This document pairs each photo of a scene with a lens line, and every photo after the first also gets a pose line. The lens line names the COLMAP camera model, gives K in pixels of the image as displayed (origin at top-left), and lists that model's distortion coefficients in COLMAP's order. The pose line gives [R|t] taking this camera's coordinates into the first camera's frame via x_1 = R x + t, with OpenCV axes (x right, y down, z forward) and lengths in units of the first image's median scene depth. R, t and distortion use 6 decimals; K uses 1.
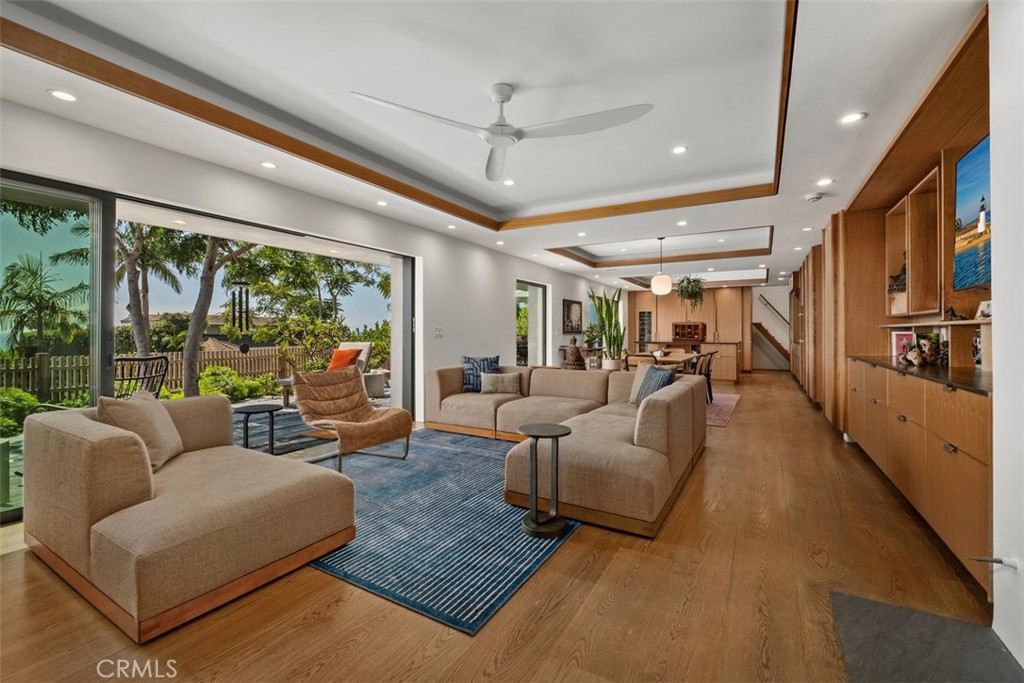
lens RADIAL K [[442.7, 0, 509.0], [0, 442.7, 333.4], [0, 0, 1]] dist [0.001771, -0.005743]
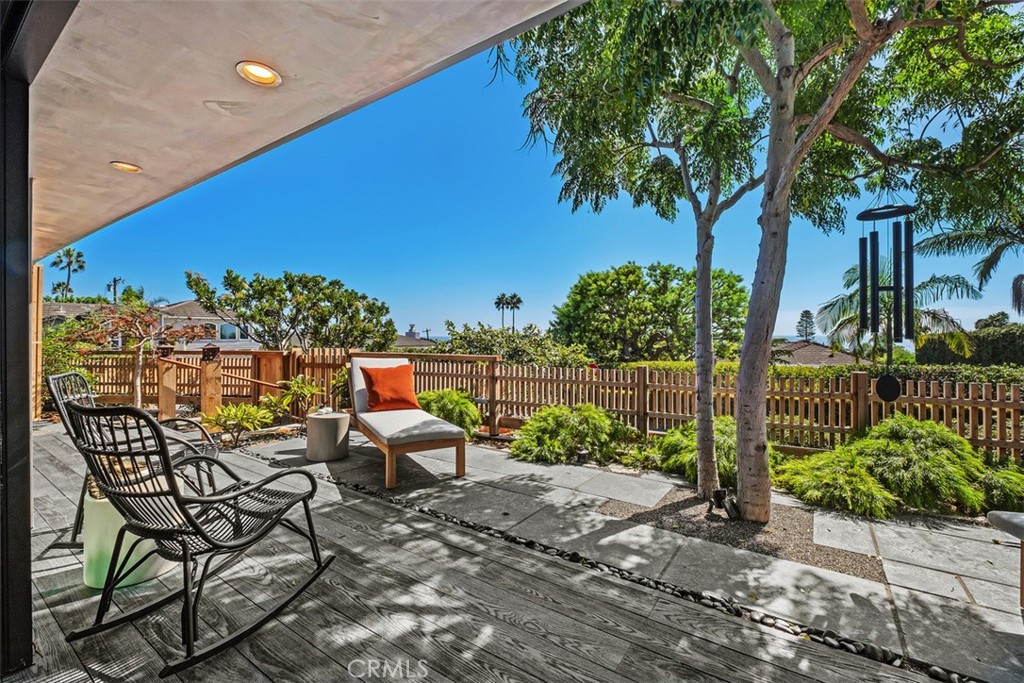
lens RADIAL K [[442.7, 0, 517.6], [0, 442.7, 336.4], [0, 0, 1]] dist [0.001771, -0.005743]
pose [[-0.073517, 0.002185, -0.997292, -0.172062], [-0.000635, 0.999997, 0.002238, -0.007333], [0.997294, 0.000798, -0.073515, 0.581225]]
